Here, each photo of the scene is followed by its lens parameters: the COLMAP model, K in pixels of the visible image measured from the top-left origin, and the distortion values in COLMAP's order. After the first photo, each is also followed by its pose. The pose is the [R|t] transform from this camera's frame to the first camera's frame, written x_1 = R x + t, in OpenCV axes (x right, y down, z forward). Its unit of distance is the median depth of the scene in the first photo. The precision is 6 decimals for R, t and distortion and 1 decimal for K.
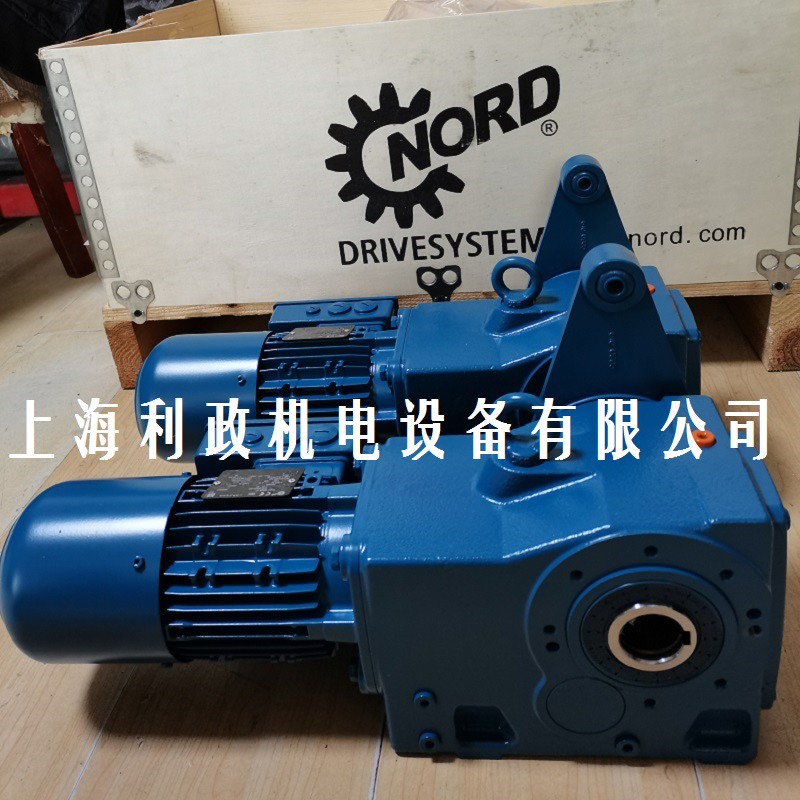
lens RADIAL K [[763.1, 0, 403.5], [0, 763.1, 330.5], [0, 0, 1]] dist [0.003878, 0.000892]
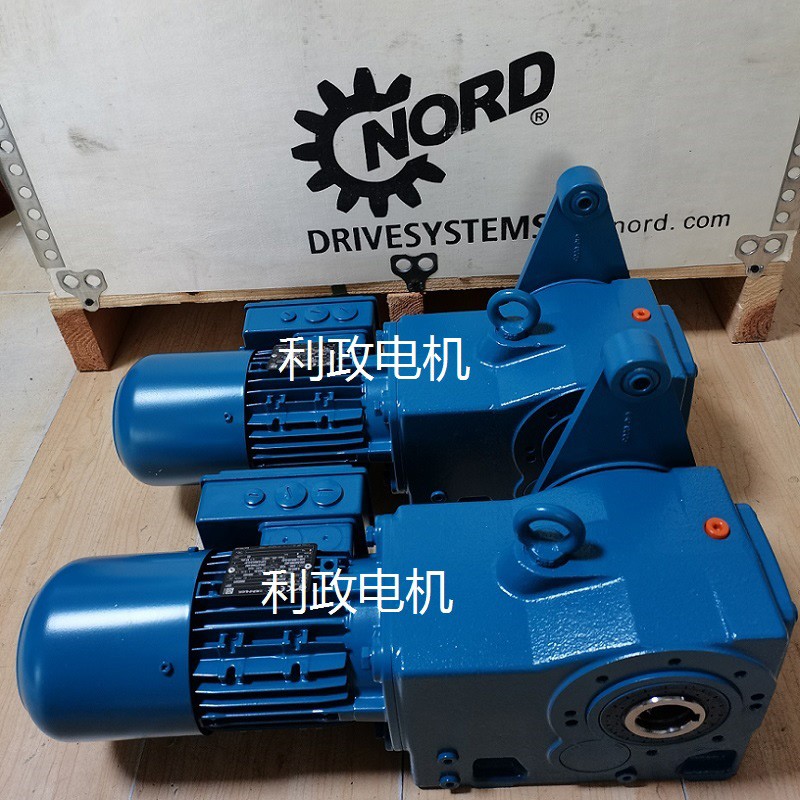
lens RADIAL K [[750.1, 0, 402.1], [0, 750.1, 373.6], [0, 0, 1]] dist [0.005956, -0.002619]
pose [[0.994667, -0.043598, 0.093472, -0.069194], [0.018712, 0.967507, 0.252152, -0.192076], [-0.101428, -0.249059, 0.963163, 0.069483]]
